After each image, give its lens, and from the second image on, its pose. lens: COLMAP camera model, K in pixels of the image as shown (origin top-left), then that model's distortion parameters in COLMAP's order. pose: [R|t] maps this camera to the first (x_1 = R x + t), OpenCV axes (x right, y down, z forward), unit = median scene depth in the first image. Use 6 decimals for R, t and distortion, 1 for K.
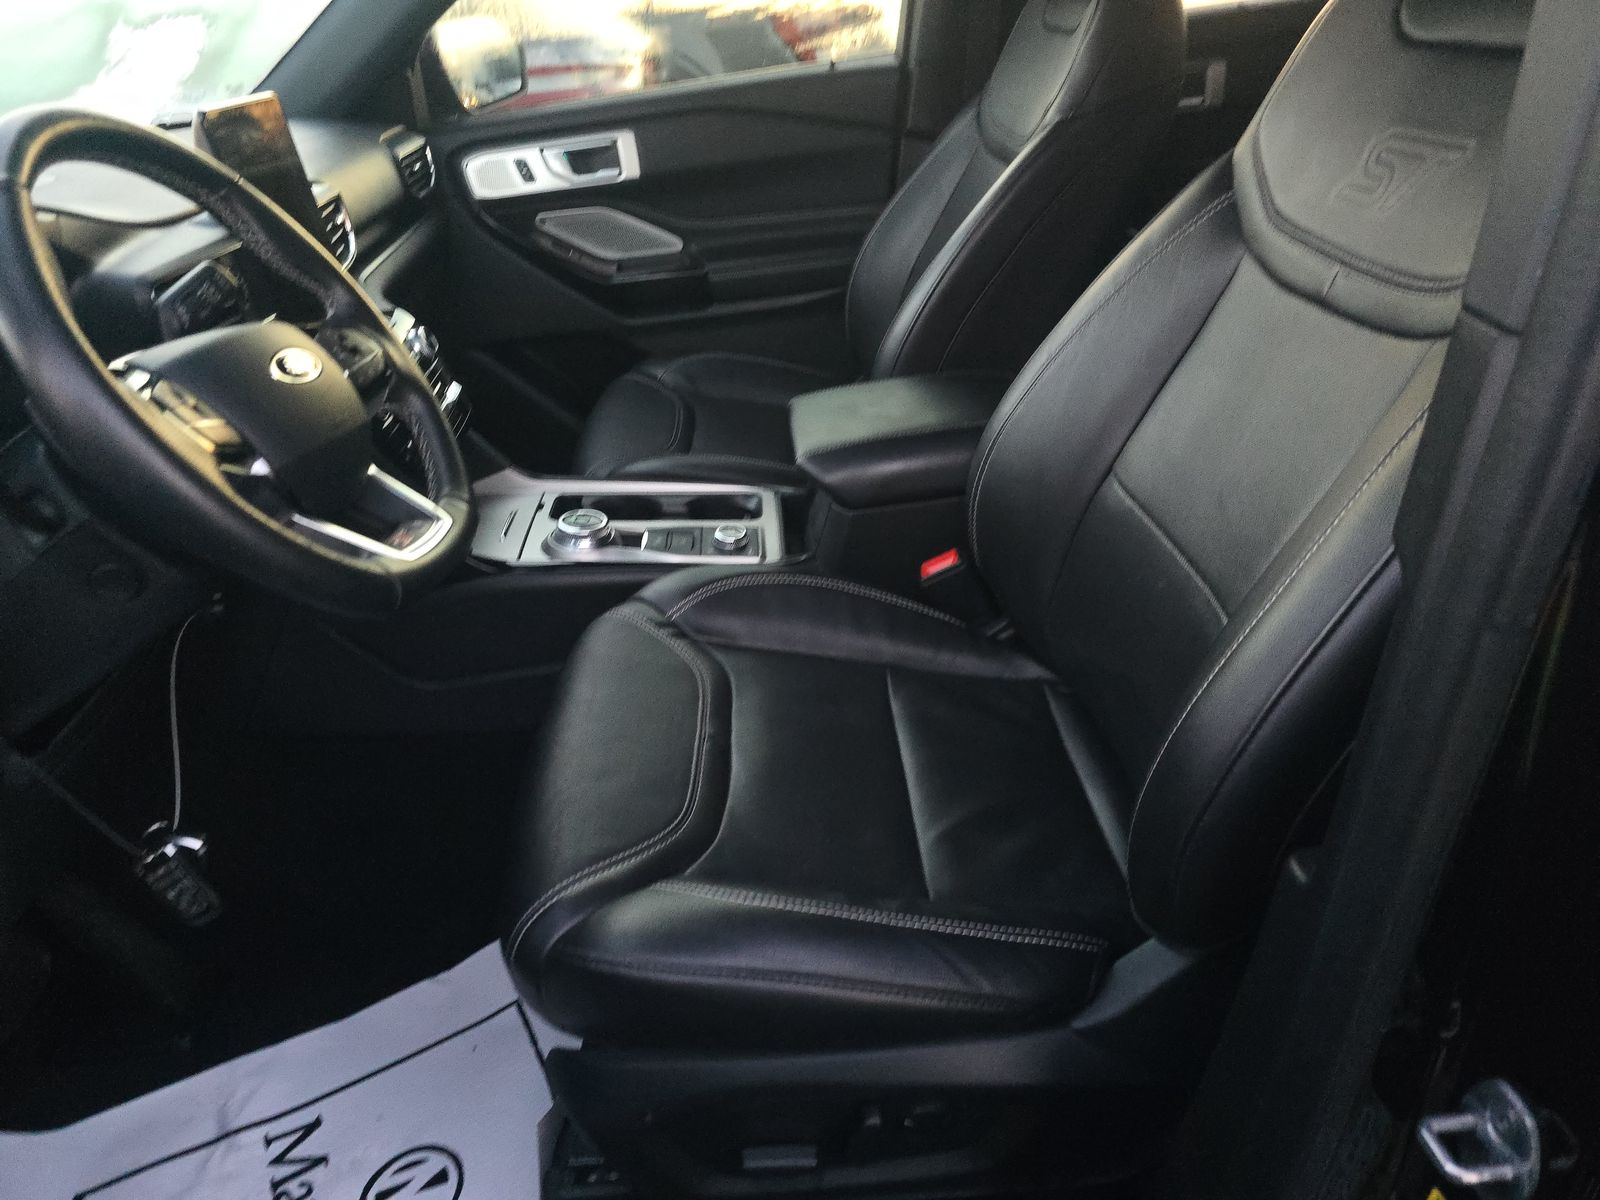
lens RADIAL K [[1058.3, 0, 800.0], [0, 1058.3, 600.0], [0, 0, 1]] dist [-0.000187, -0.014443]
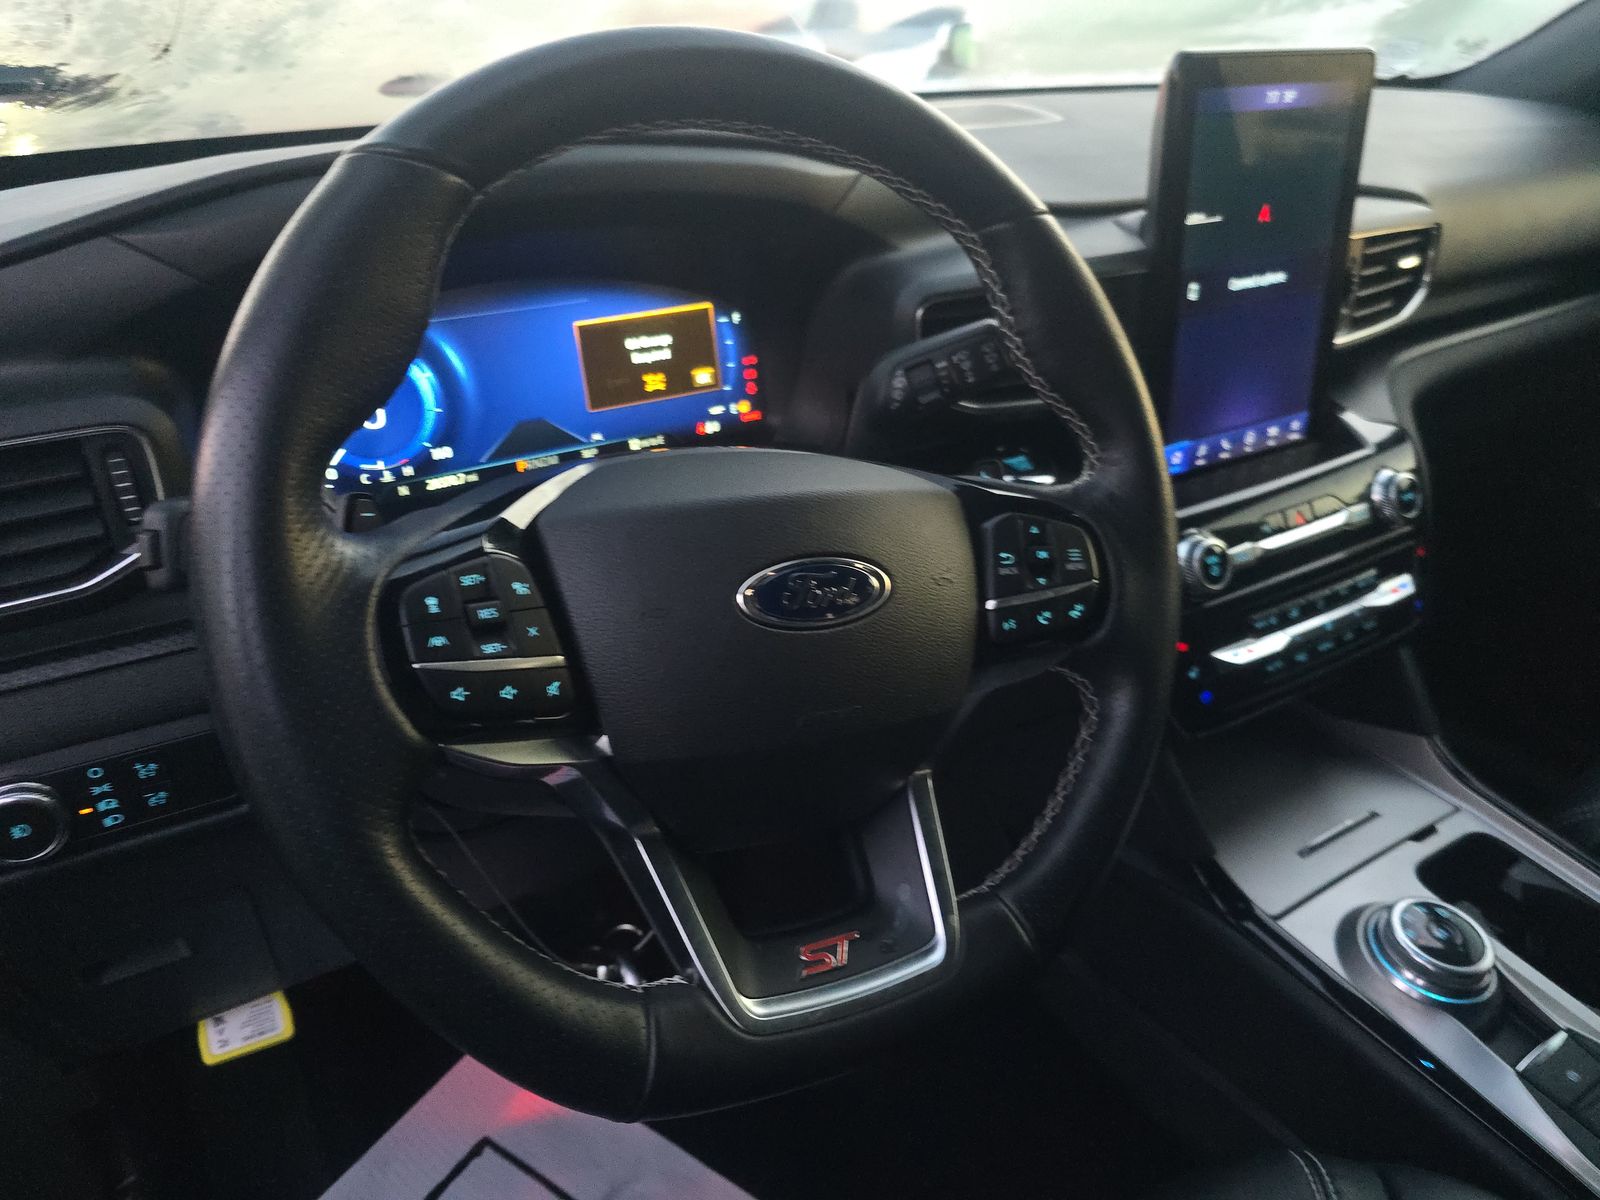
lens RADIAL K [[1058.3, 0, 800.0], [0, 1058.3, 600.0], [0, 0, 1]] dist [-0.000187, -0.014443]
pose [[0.472378, 0.502888, -0.723852, -0.044716], [-0.464231, 0.840066, 0.280674, -0.152472], [0.749231, 0.203450, 0.630286, 0.283241]]
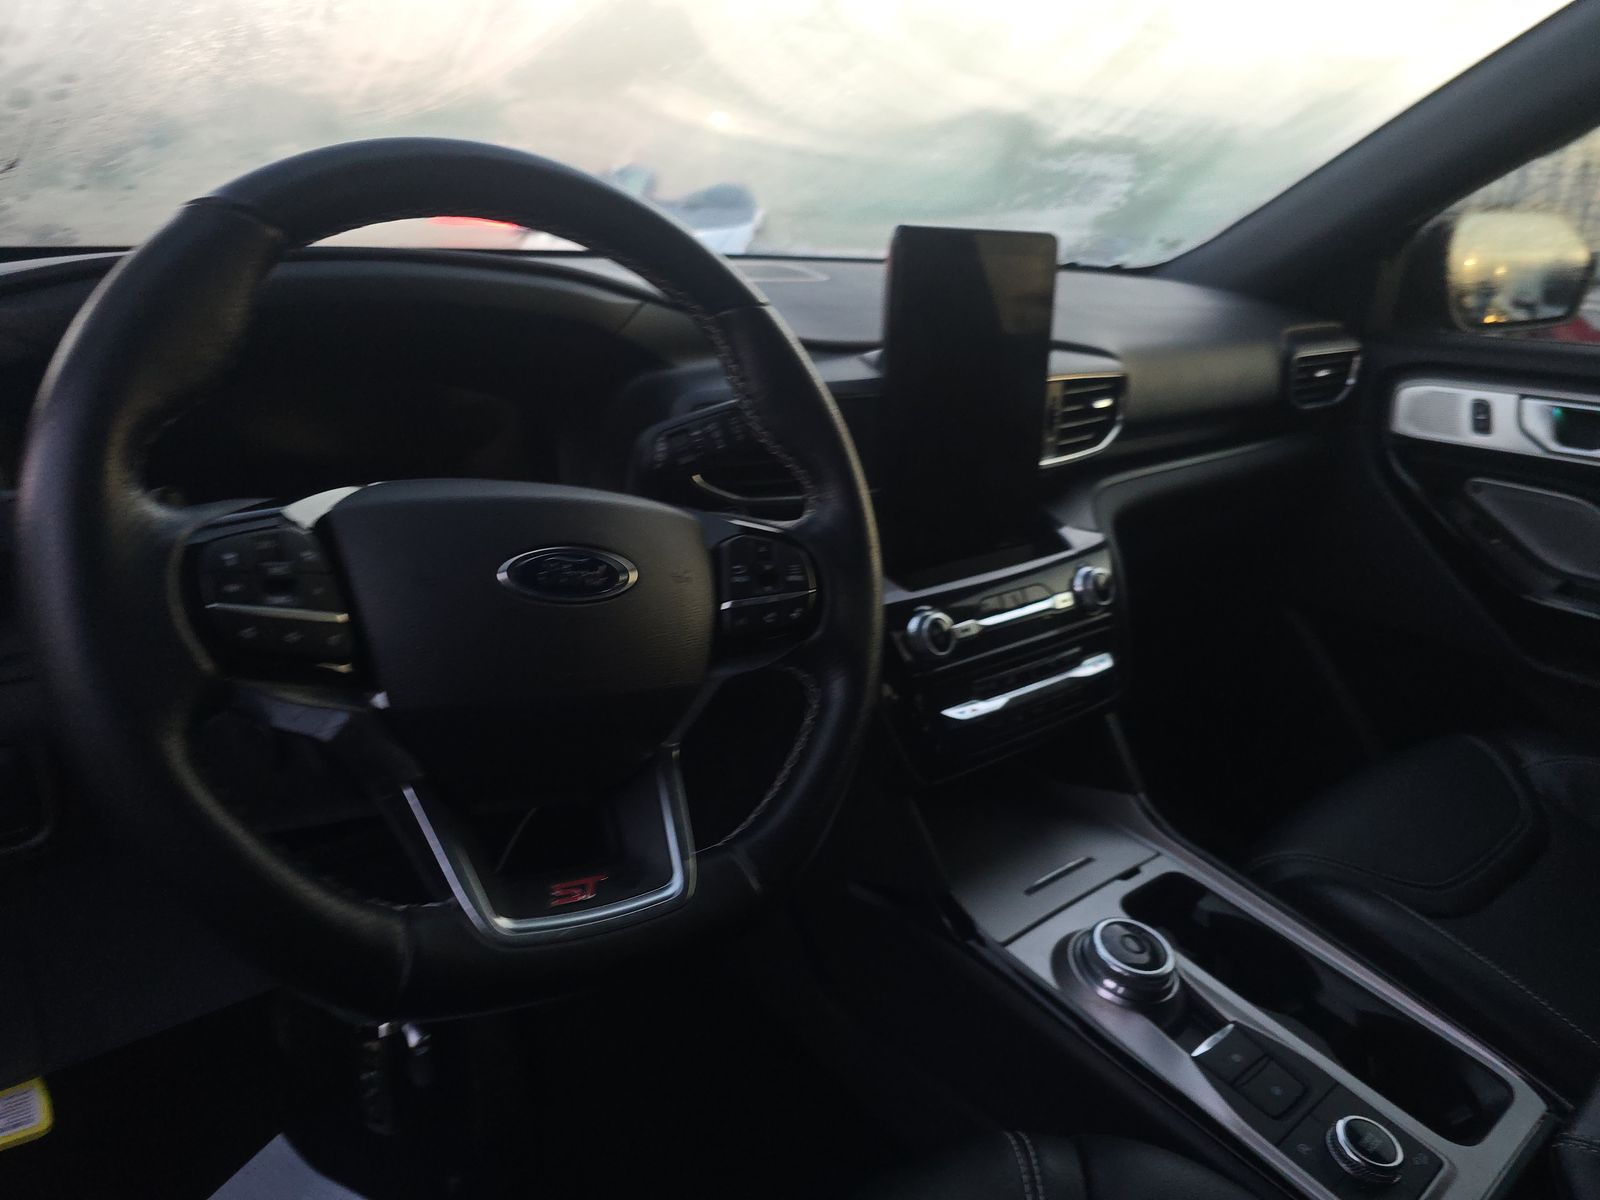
lens RADIAL K [[1073.3, 0, 800.0], [0, 1073.3, 600.0], [0, 0, 1]] dist [0.006306, -0.020116]
pose [[0.581189, 0.399139, -0.709160, 0.031205], [-0.494930, 0.865121, 0.081302, -0.145910], [0.645960, 0.303732, 0.700345, 0.267007]]
